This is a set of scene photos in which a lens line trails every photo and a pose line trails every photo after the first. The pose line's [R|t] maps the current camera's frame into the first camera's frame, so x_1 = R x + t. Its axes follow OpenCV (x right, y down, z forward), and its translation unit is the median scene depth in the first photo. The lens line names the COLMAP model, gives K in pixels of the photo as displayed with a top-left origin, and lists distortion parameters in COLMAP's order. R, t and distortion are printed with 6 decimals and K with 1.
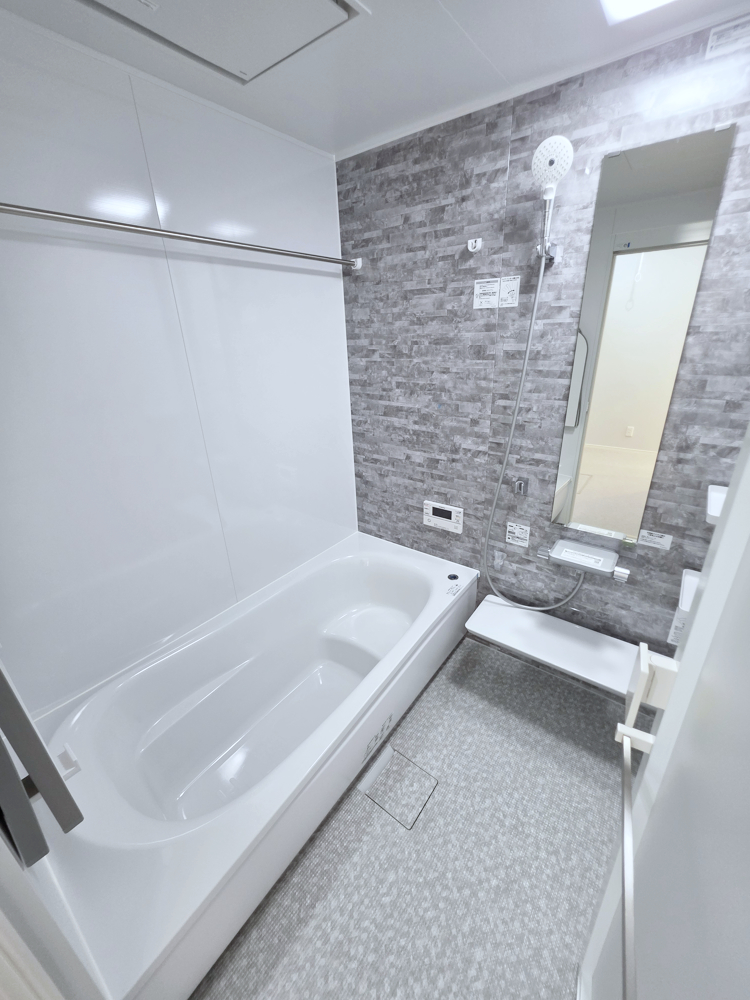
lens RADIAL K [[404.3, 0, 371.1], [0, 404.3, 500.6], [0, 0, 1]] dist [-0.001544, 0.001488]
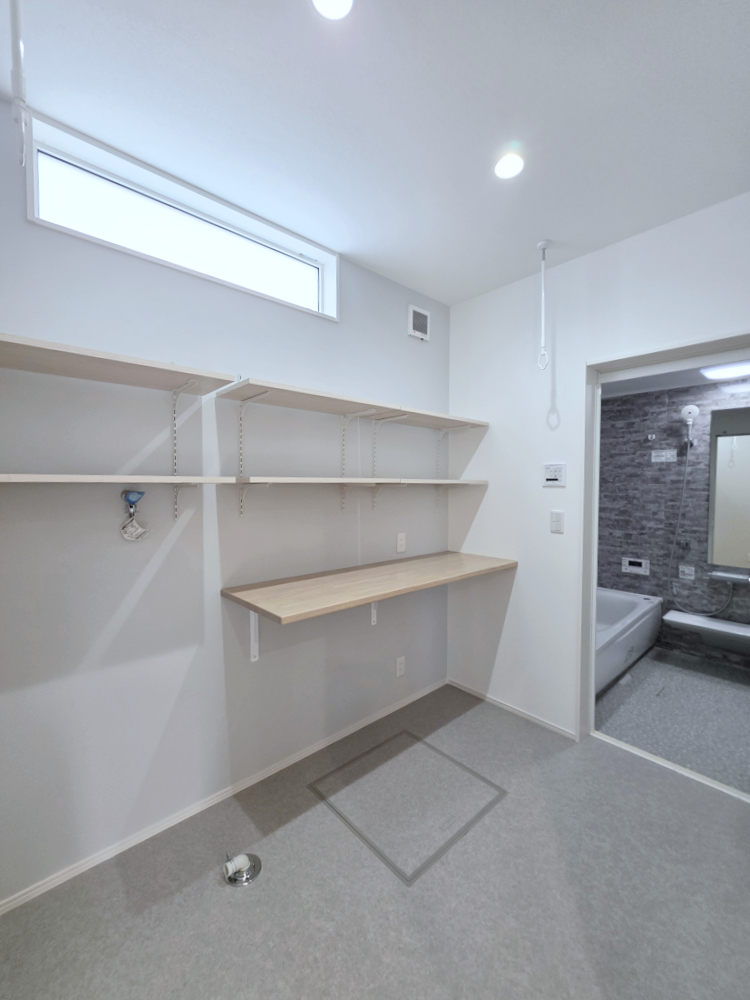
lens RADIAL K [[404.3, 0, 370.9], [0, 404.3, 500.8], [0, 0, 1]] dist [-0.001544, 0.001488]
pose [[0.979586, 0.043375, -0.196290, -0.777077], [-0.108007, 0.937100, -0.331932, 0.599324], [0.169545, 0.346357, 0.922655, -1.178347]]
